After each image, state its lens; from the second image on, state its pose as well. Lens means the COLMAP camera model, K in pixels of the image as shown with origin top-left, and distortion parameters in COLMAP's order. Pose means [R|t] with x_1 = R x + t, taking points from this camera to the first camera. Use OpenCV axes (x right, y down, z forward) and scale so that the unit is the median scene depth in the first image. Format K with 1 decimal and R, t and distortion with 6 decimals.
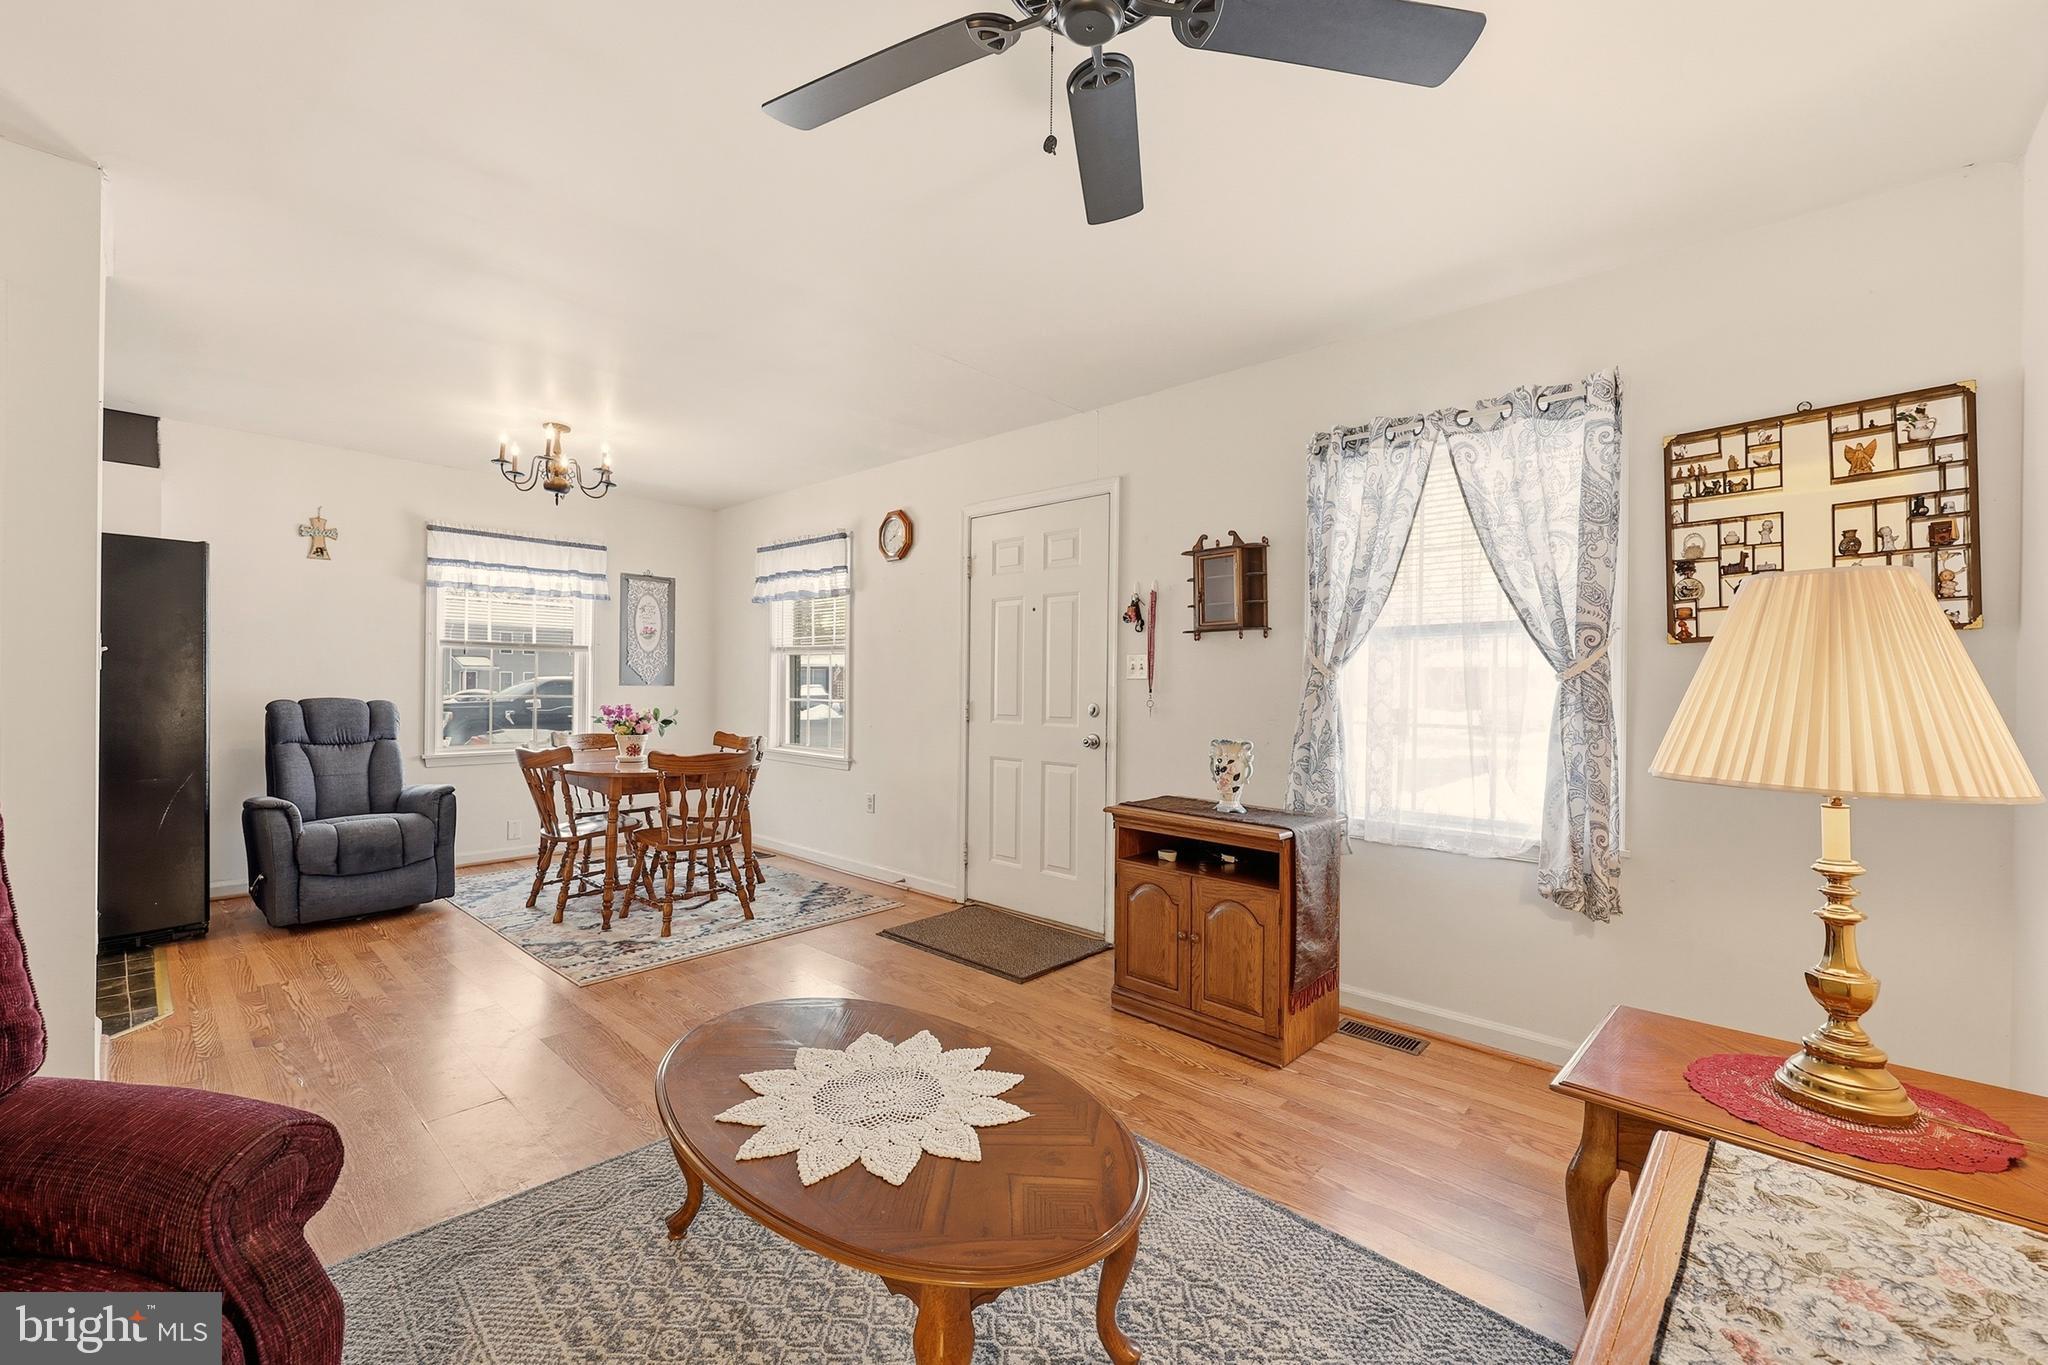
lens RADIAL K [[828.3, 0, 1024.6], [0, 828.3, 690.2], [0, 0, 1]] dist [-0.002040, 0.000142]
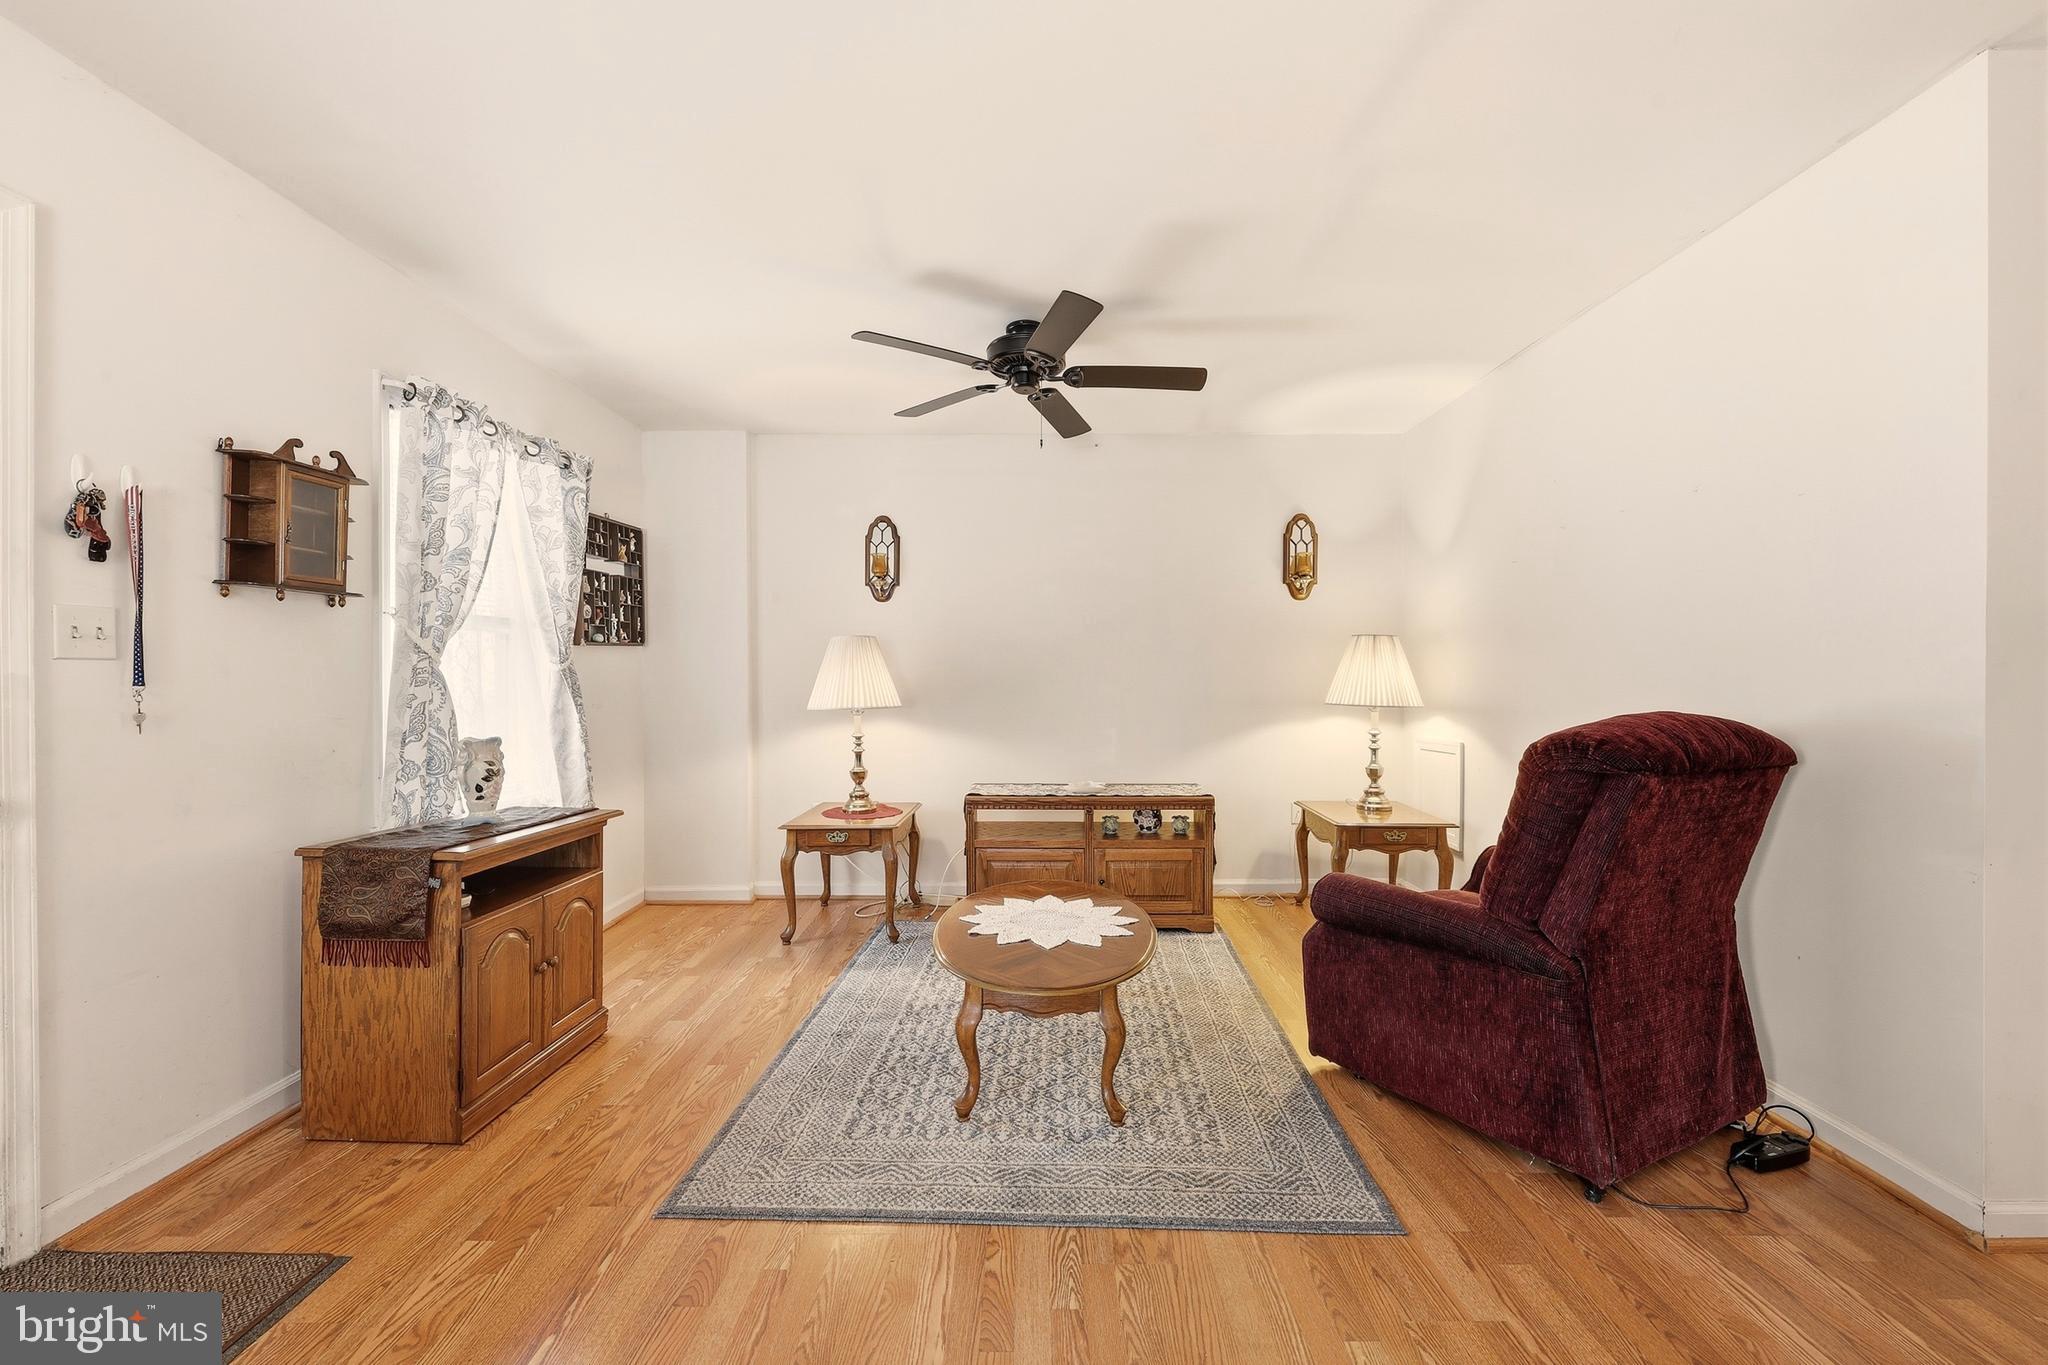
lens RADIAL K [[822.2, 0, 1024.0], [0, 822.2, 682.5], [0, 0, 1]] dist [0.000260, 0.000147]
pose [[-0.674395, -0.013627, 0.738245, -0.488196], [-0.004714, 0.999889, 0.014151, -0.007234], [-0.738356, 0.006063, -0.674384, 0.770143]]
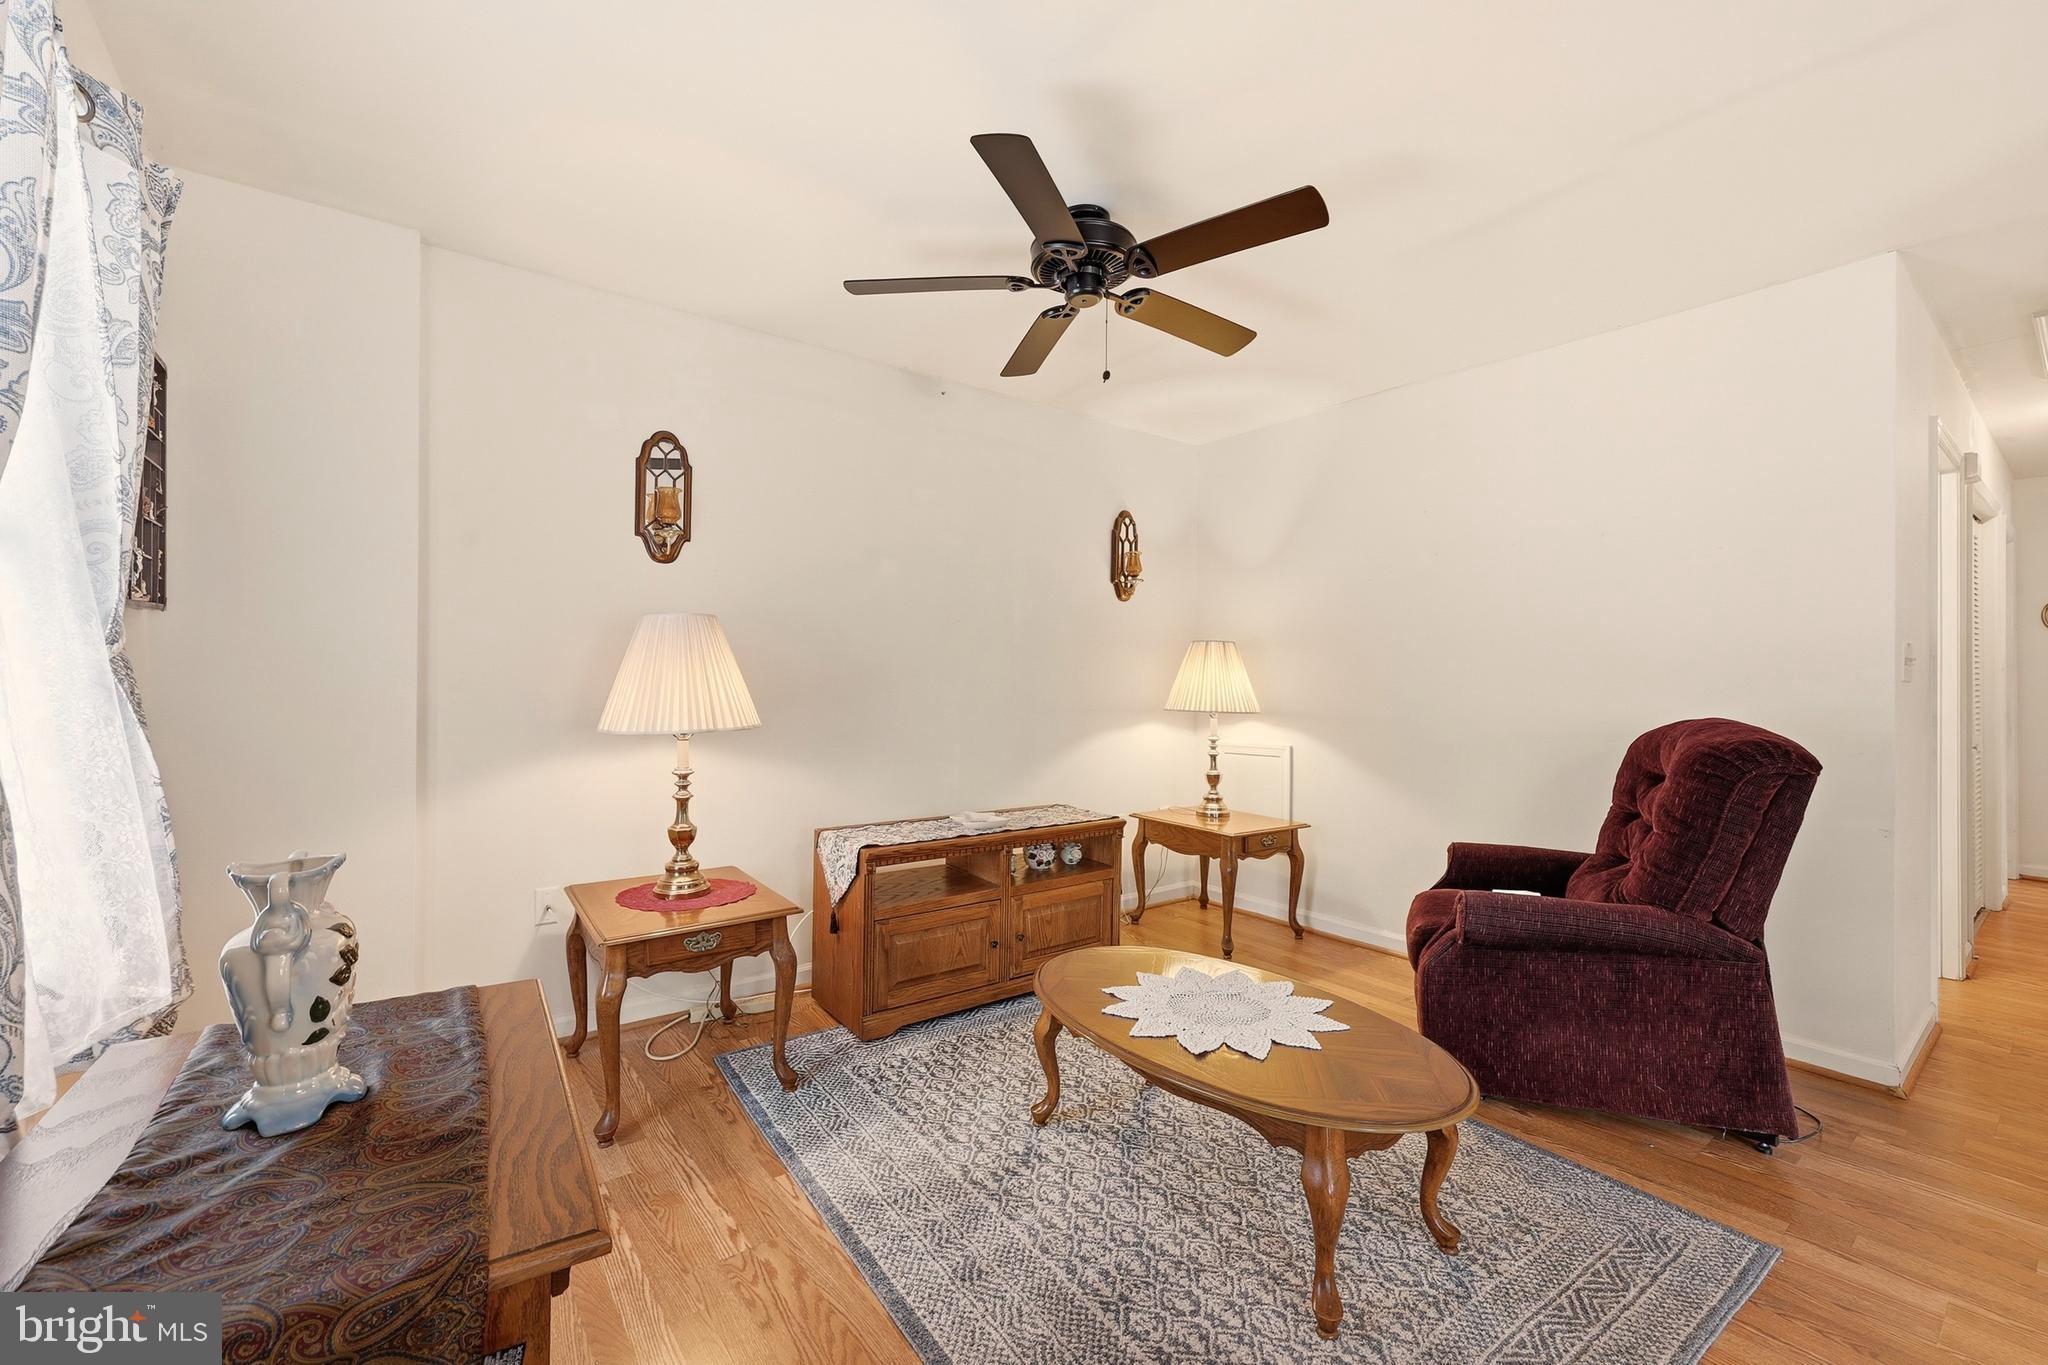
lens RADIAL K [[844.9, 0, 1022.4], [0, 844.9, 678.1], [0, 0, 1]] dist [-0.001814, -0.000104]
pose [[-0.984430, -0.016784, 0.174976, -0.030828], [-0.016874, 0.999857, 0.000970, -0.005291], [-0.174968, -0.001998, -0.984572, 0.829801]]
